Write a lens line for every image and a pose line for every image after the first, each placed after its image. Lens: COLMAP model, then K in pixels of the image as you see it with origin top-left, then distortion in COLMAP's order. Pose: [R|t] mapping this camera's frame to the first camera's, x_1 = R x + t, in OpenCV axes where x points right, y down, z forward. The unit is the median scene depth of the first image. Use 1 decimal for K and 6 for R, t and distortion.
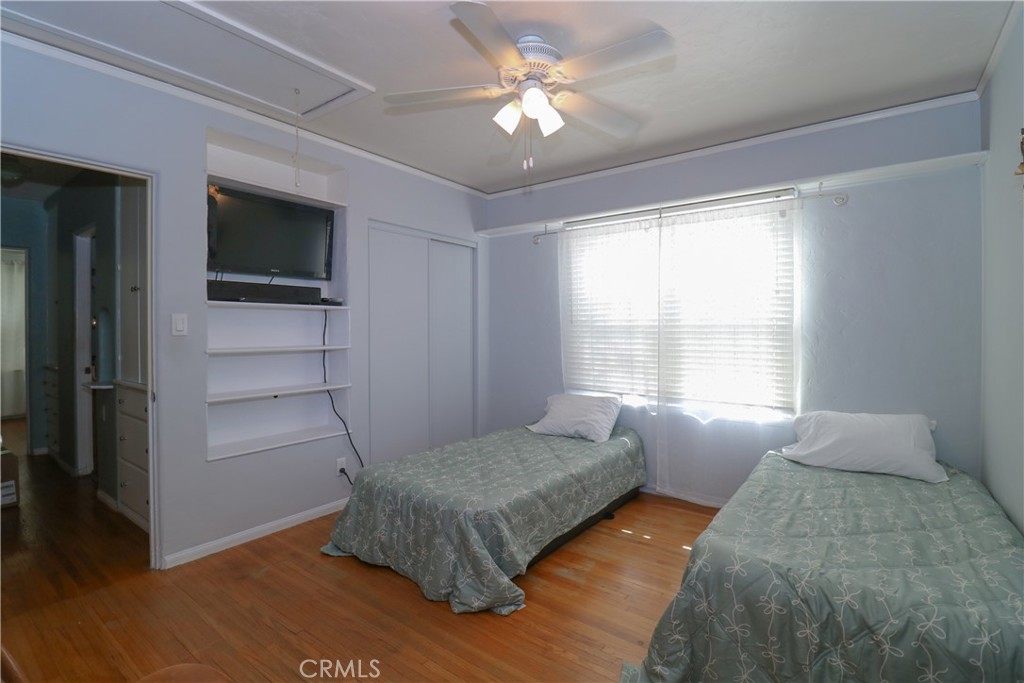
lens RADIAL K [[489.4, 0, 515.4], [0, 489.4, 337.6], [0, 0, 1]] dist [-0.003787, -0.000579]
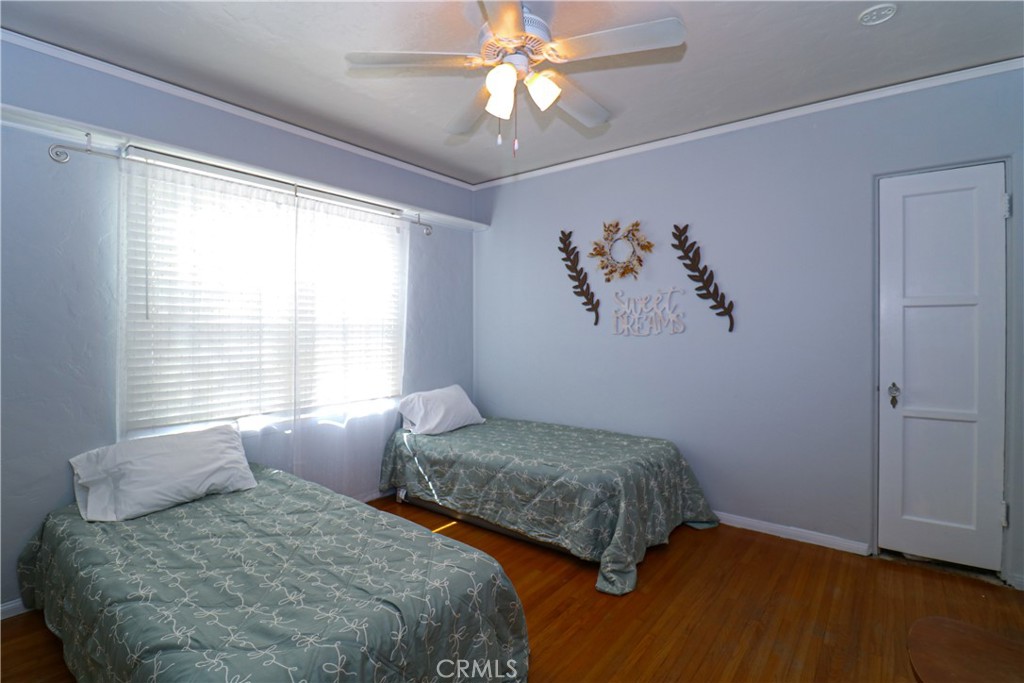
lens RADIAL K [[489.4, 0, 514.7], [0, 489.4, 332.6], [0, 0, 1]] dist [-0.003787, -0.000579]
pose [[0.016383, -0.004973, 0.999853, -0.525955], [0.025263, 0.999670, 0.004558, -0.004674], [-0.999547, 0.025184, 0.016504, 0.599567]]
